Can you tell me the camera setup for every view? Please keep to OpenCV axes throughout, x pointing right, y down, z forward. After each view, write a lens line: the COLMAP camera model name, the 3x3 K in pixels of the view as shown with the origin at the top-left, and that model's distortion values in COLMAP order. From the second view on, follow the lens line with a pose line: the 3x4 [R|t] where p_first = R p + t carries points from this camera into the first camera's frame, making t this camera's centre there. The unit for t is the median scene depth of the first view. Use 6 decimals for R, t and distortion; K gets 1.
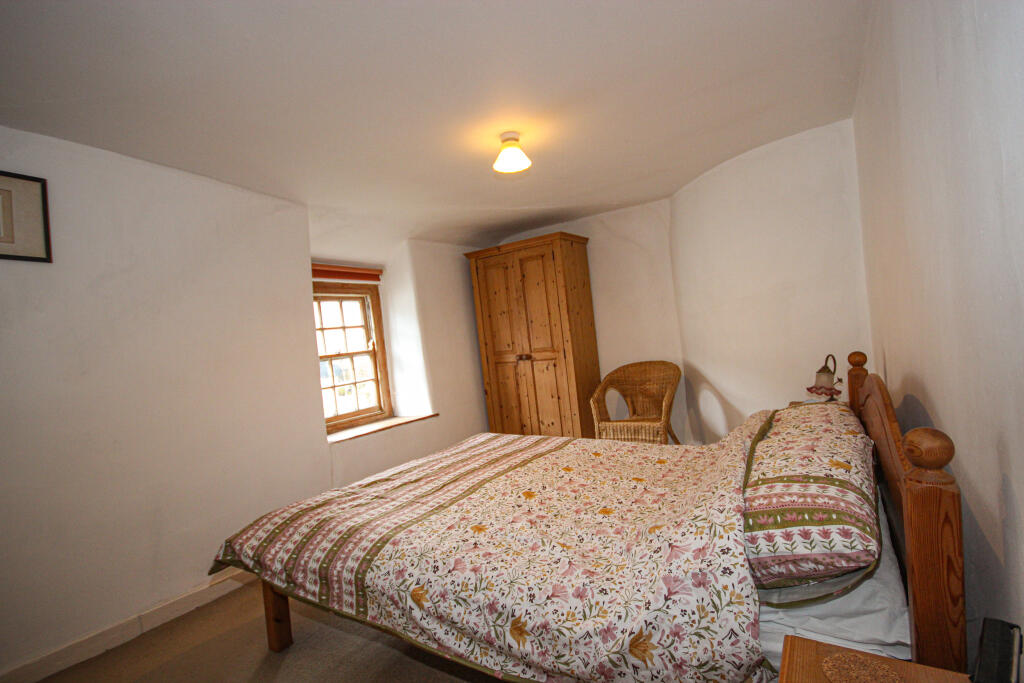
lens RADIAL K [[462.1, 0, 512.3], [0, 462.1, 347.8], [0, 0, 1]] dist [0.007395, 0.000118]
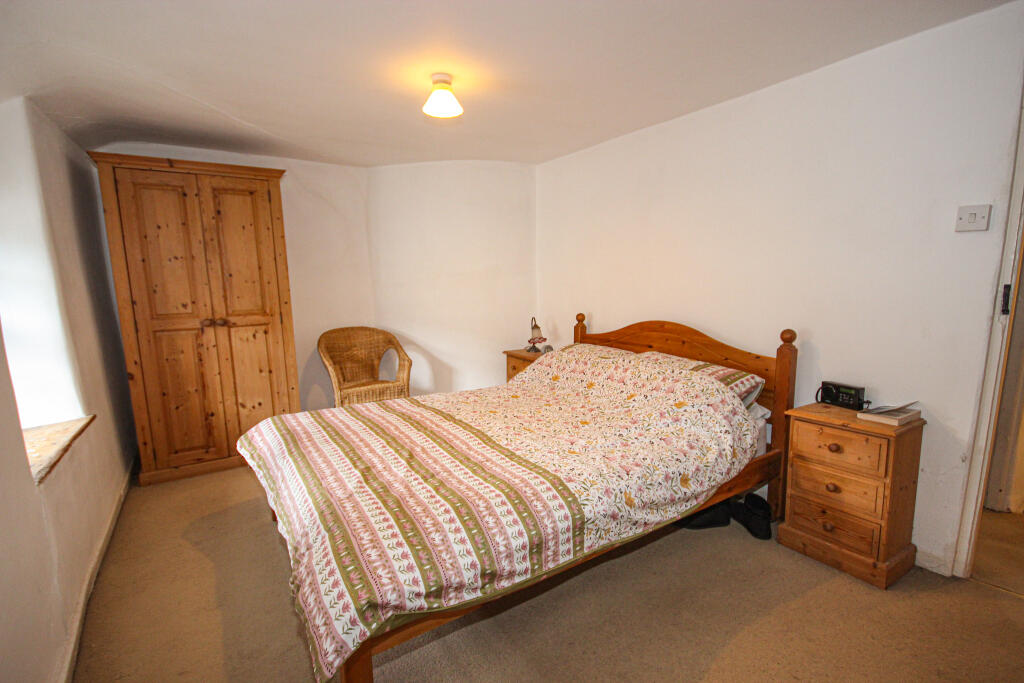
lens RADIAL K [[462.1, 0, 512.3], [0, 462.1, 347.8], [0, 0, 1]] dist [0.007395, 0.000118]
pose [[0.421780, -0.041571, 0.905744, -0.825917], [0.002677, 0.999001, 0.044605, 0.053542], [-0.906694, -0.016389, 0.421470, 0.459101]]
